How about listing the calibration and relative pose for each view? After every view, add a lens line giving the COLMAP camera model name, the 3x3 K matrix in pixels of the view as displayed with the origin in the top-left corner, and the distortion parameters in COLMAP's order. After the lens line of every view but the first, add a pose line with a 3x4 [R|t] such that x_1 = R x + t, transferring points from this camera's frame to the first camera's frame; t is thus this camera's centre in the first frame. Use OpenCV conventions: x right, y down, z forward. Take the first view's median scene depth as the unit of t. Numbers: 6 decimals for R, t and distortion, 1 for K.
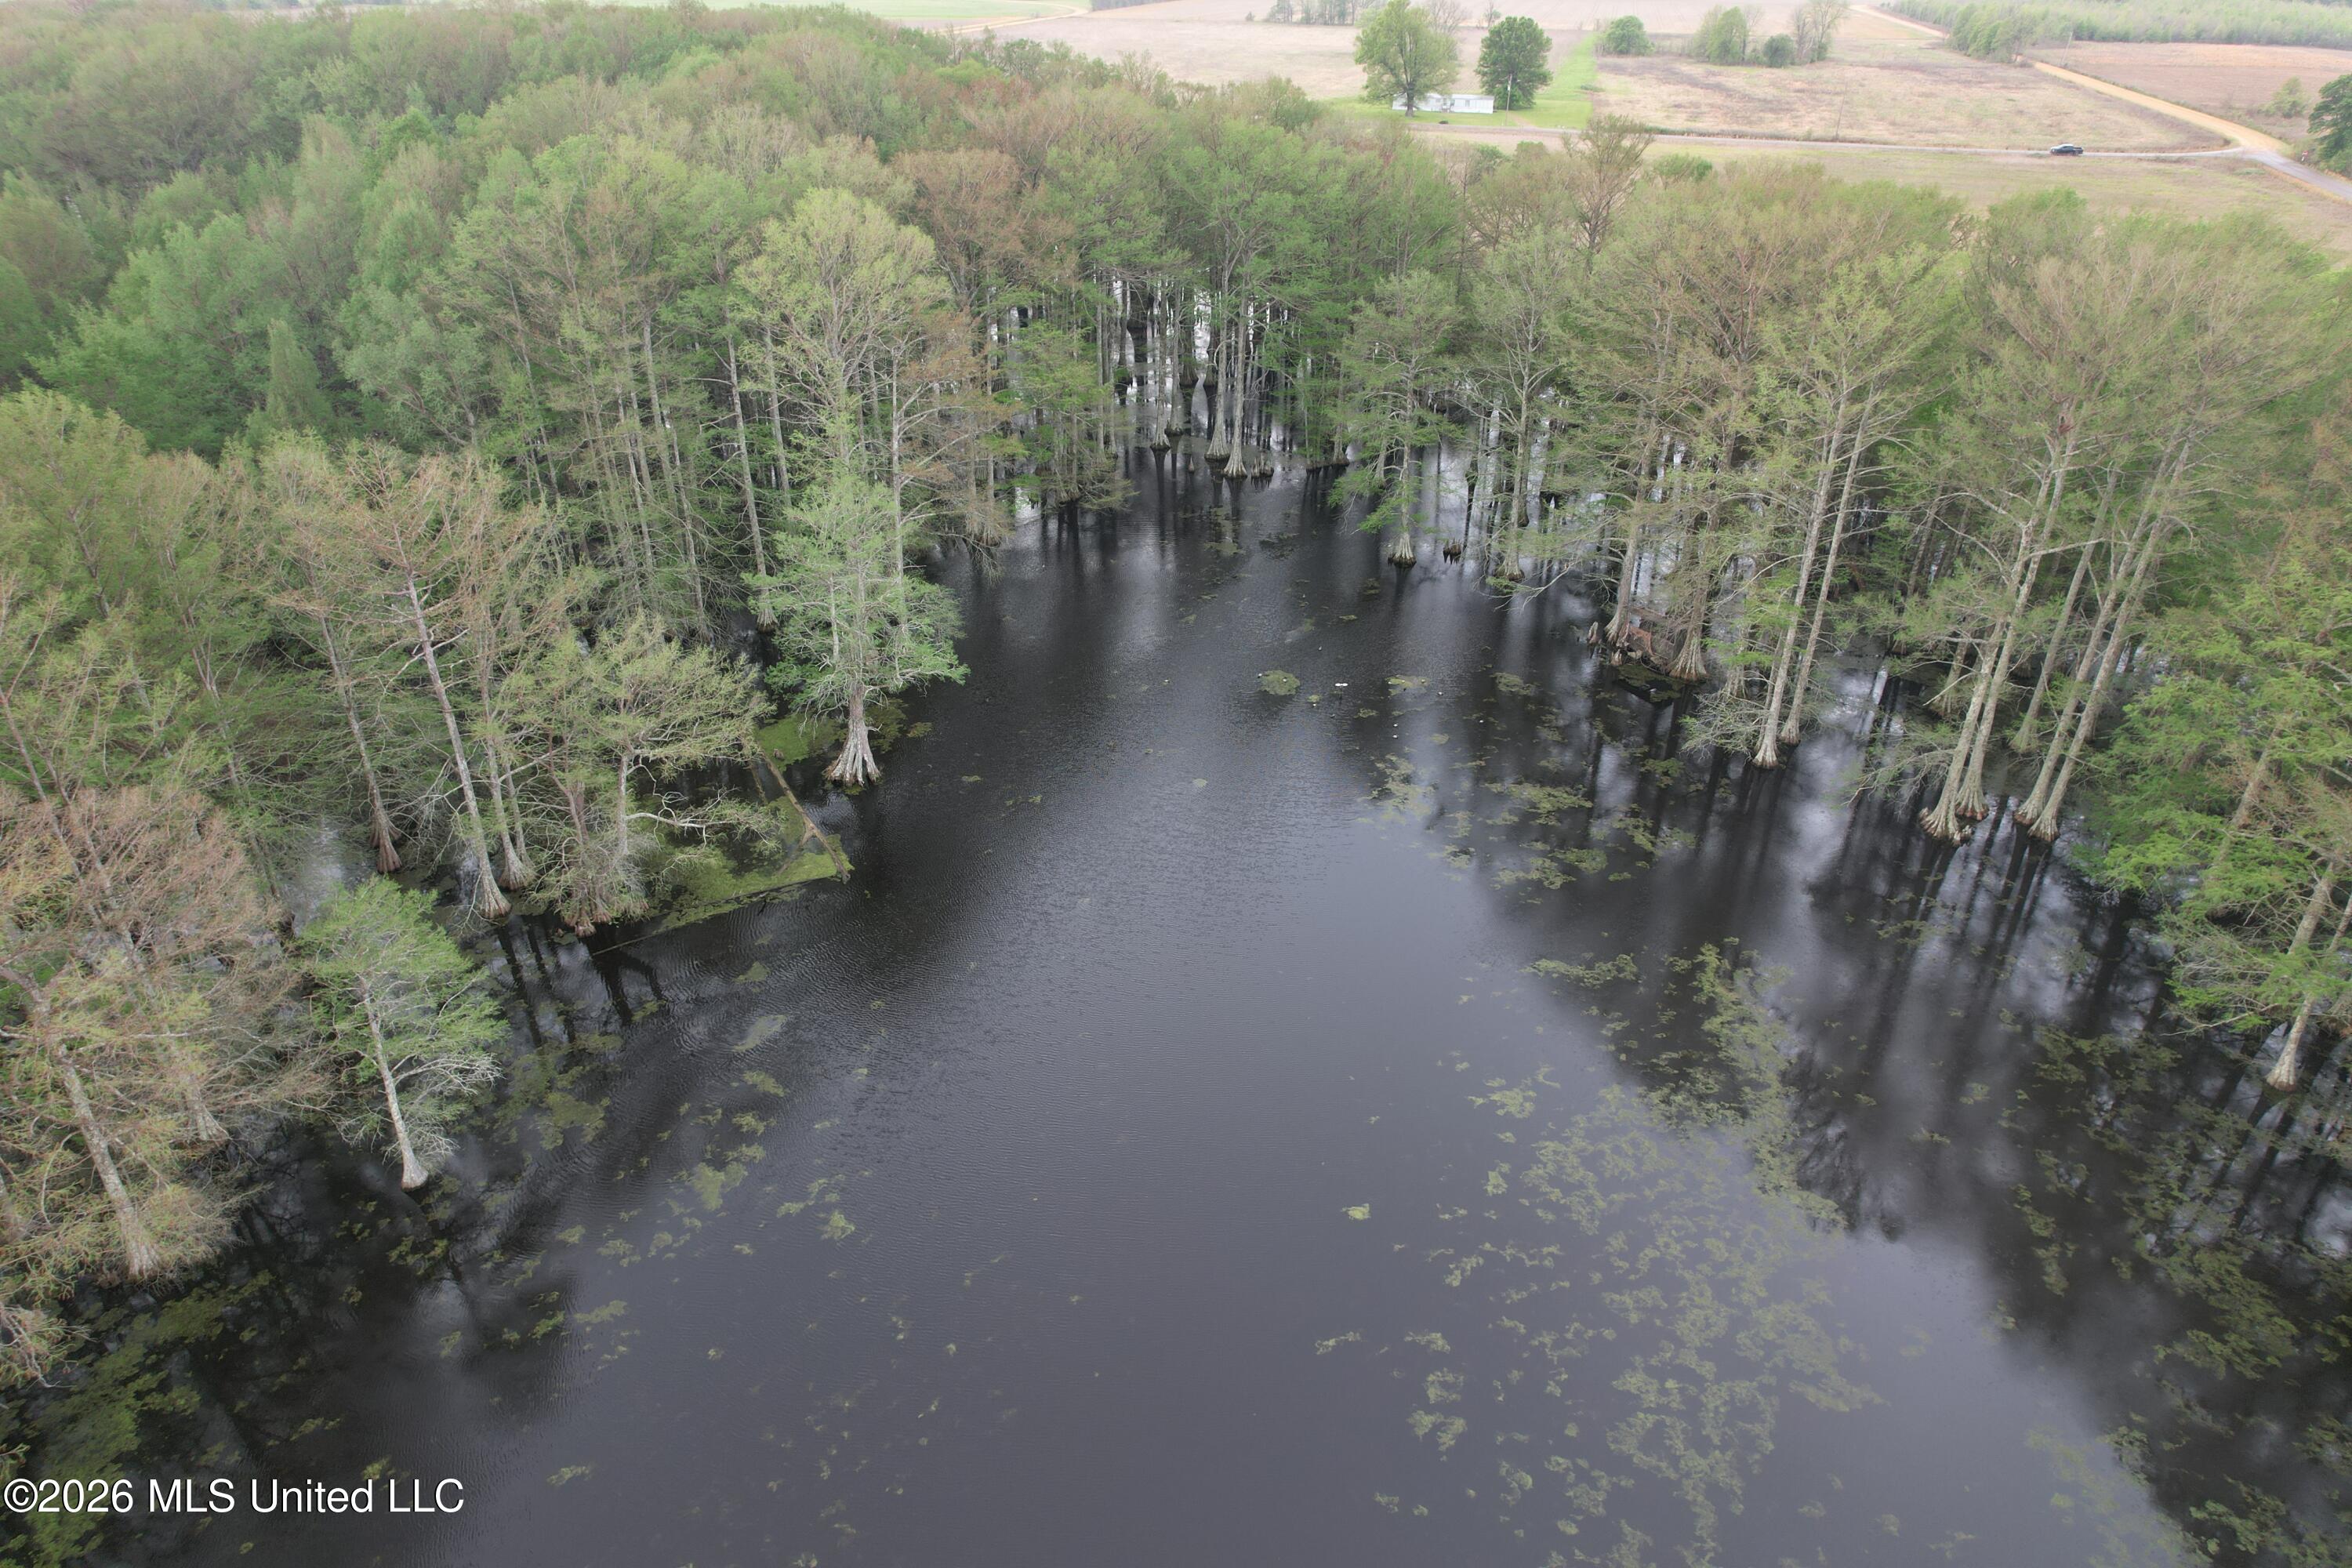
lens RADIAL K [[1513.3, 0, 1183.1], [0, 1513.3, 794.8], [0, 0, 1]] dist [-0.079622, 0.073614]
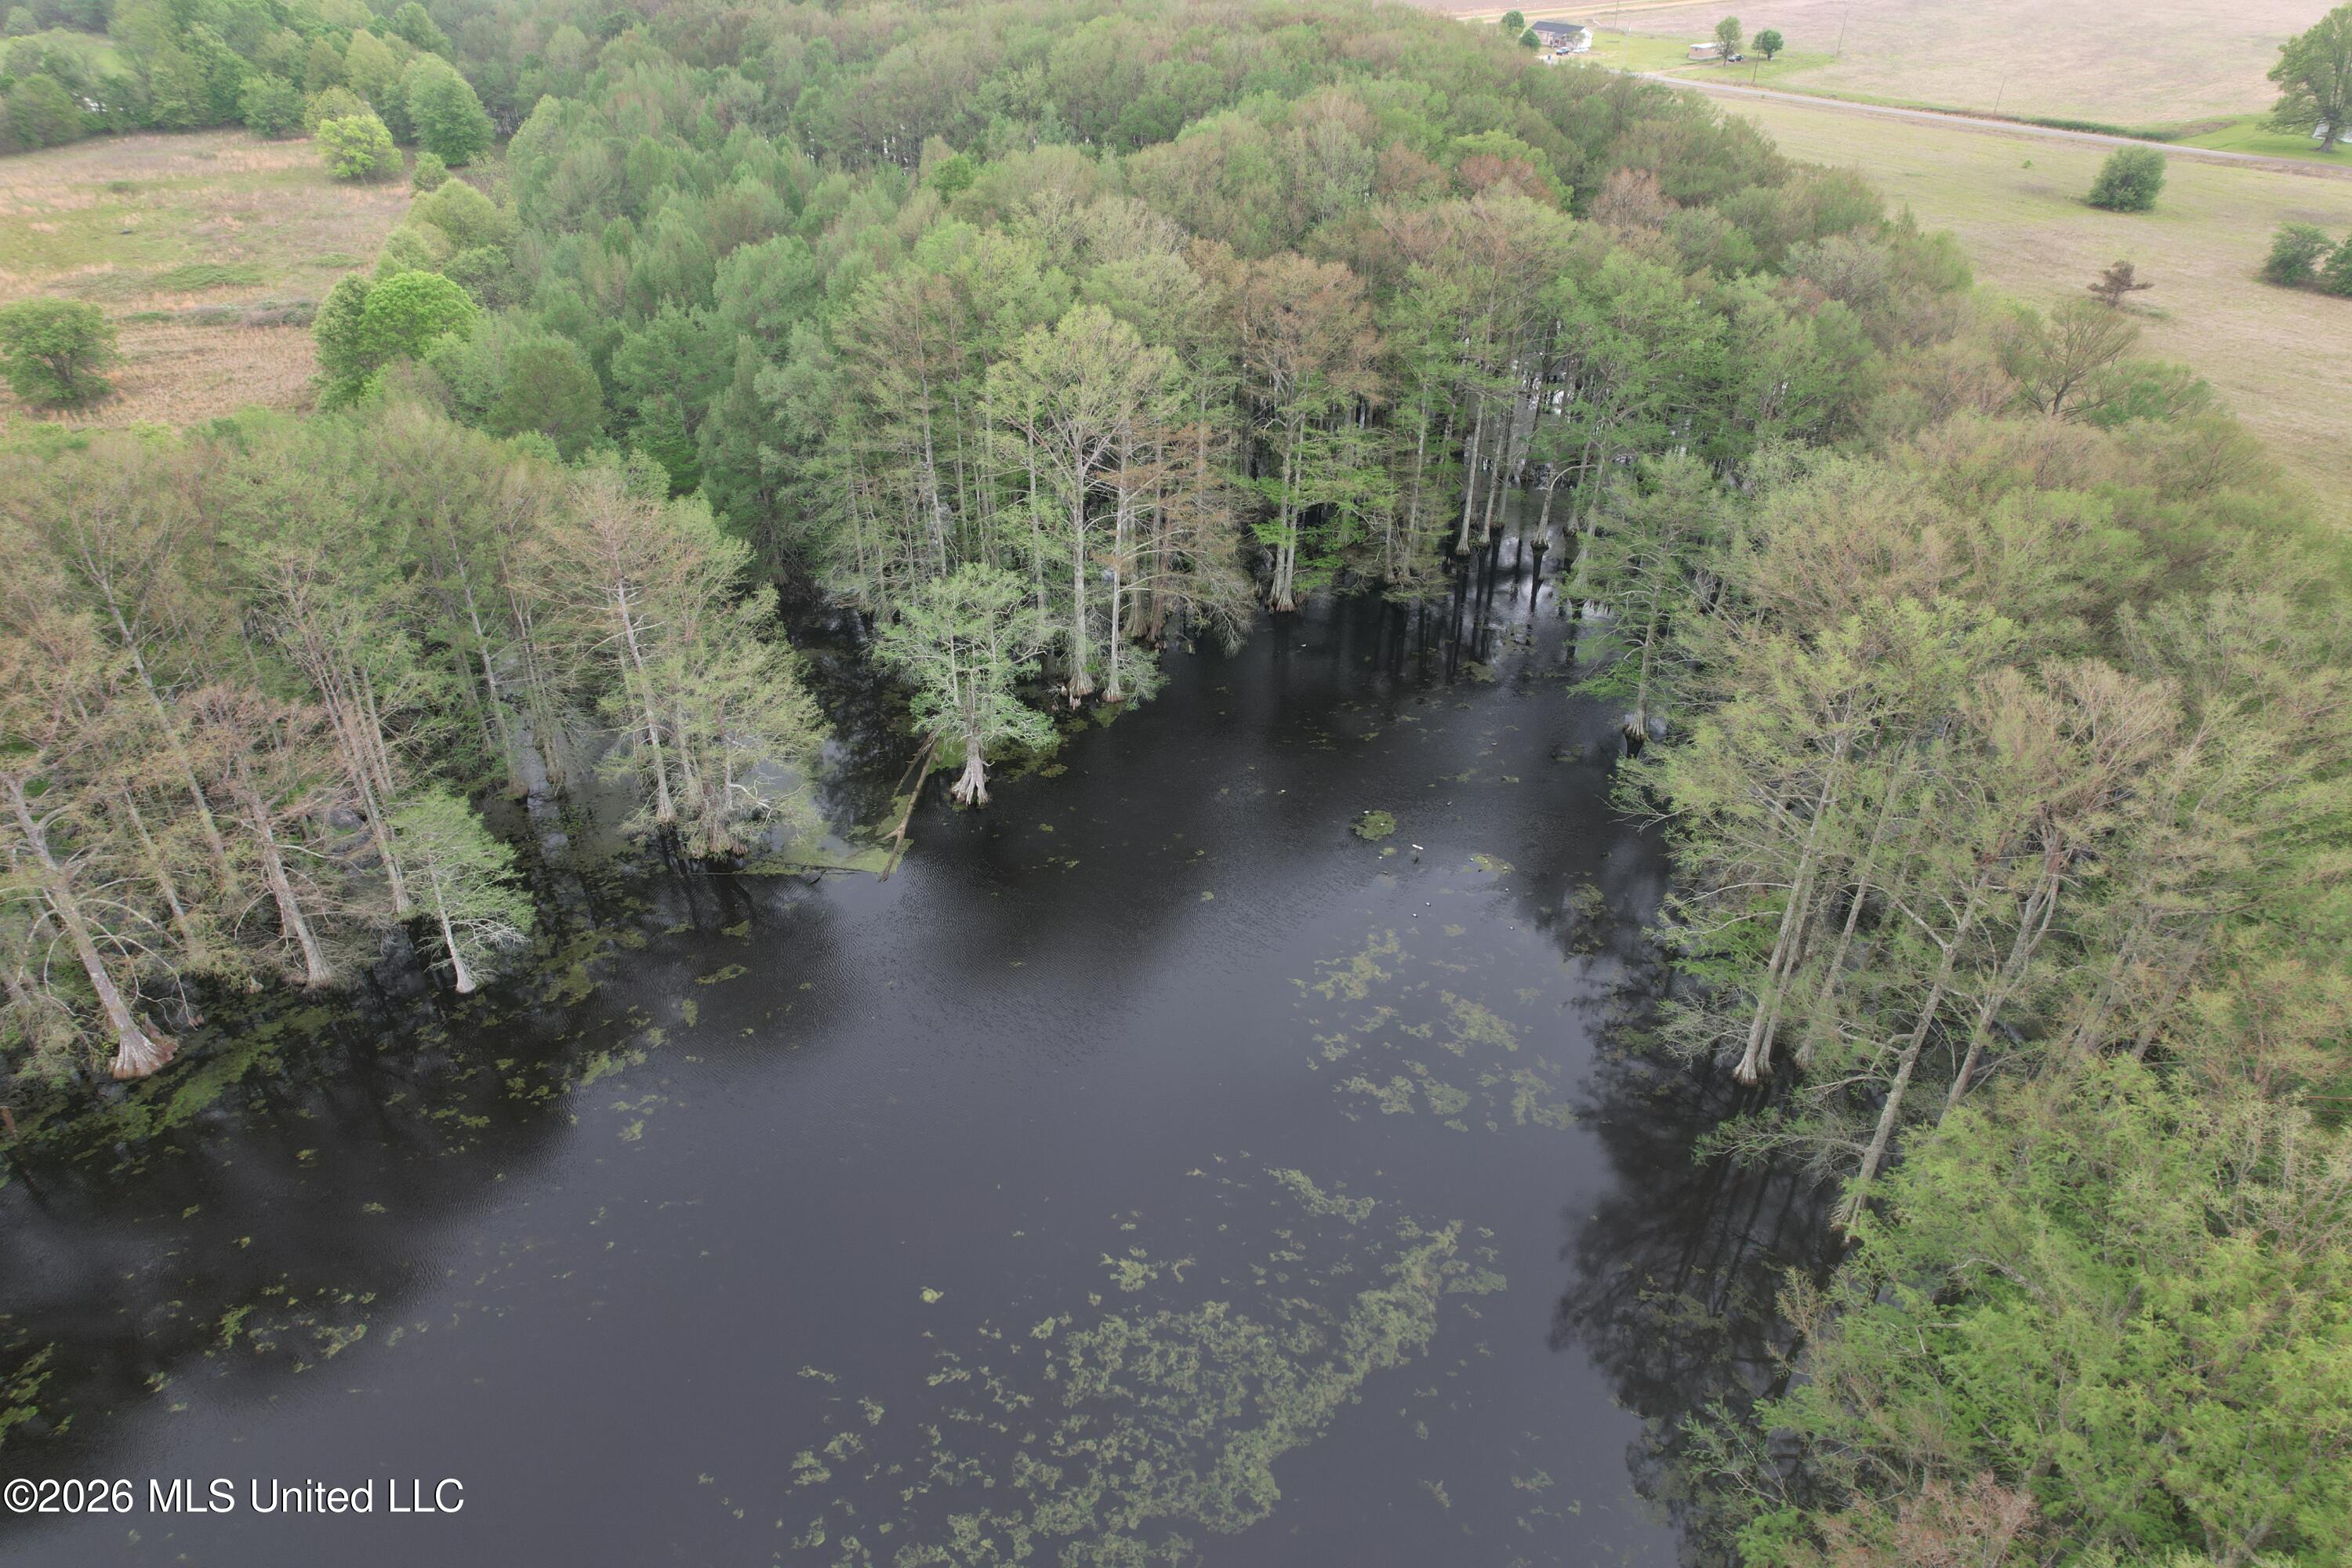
lens RADIAL K [[1513.3, 0, 1177.9], [0, 1513.3, 793.7], [0, 0, 1]] dist [-0.079622, 0.073614]
pose [[0.834618, 0.304440, -0.459052, 0.387173], [-0.279386, 0.952199, 0.123529, -0.170345], [0.474717, 0.025153, 0.879779, 0.008353]]
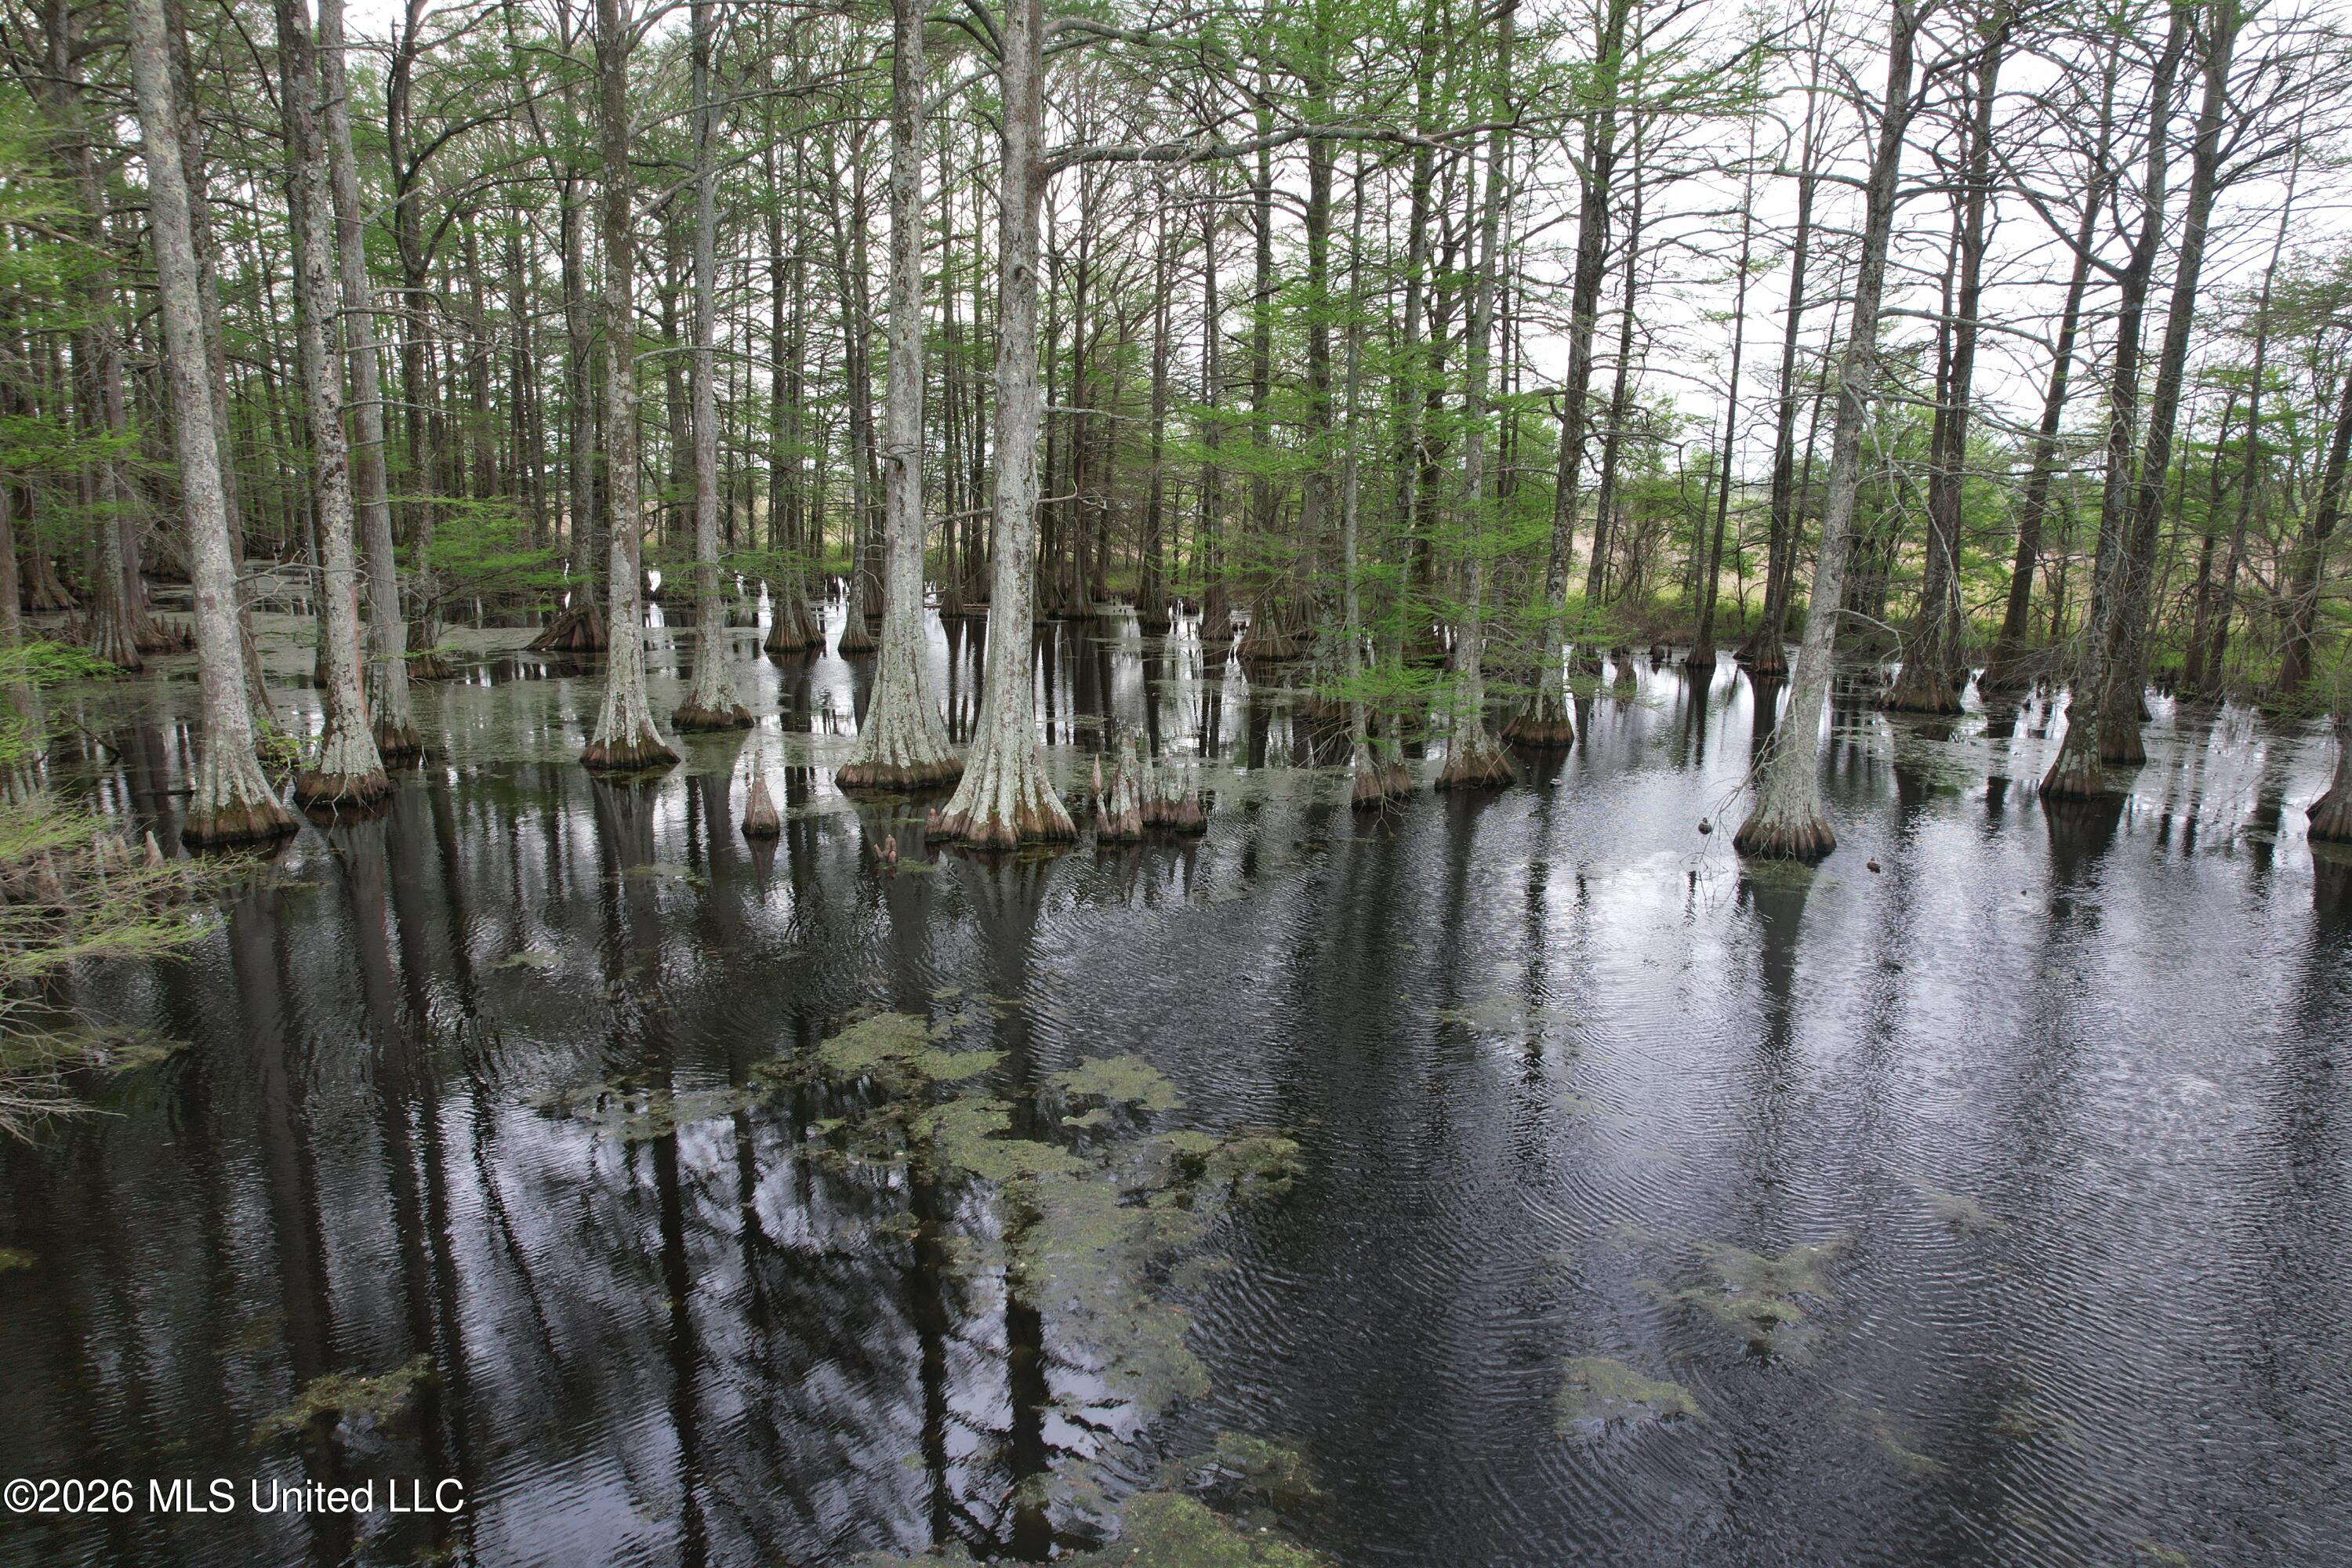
lens RADIAL K [[1513.3, 0, 1167.2], [0, 1513.3, 782.1], [0, 0, 1]] dist [-0.079622, 0.073614]
pose [[0.976062, -0.033031, 0.214971, 0.018167], [0.101703, 0.942997, -0.316880, -0.199437], [-0.192250, 0.331158, 0.923783, 1.039573]]
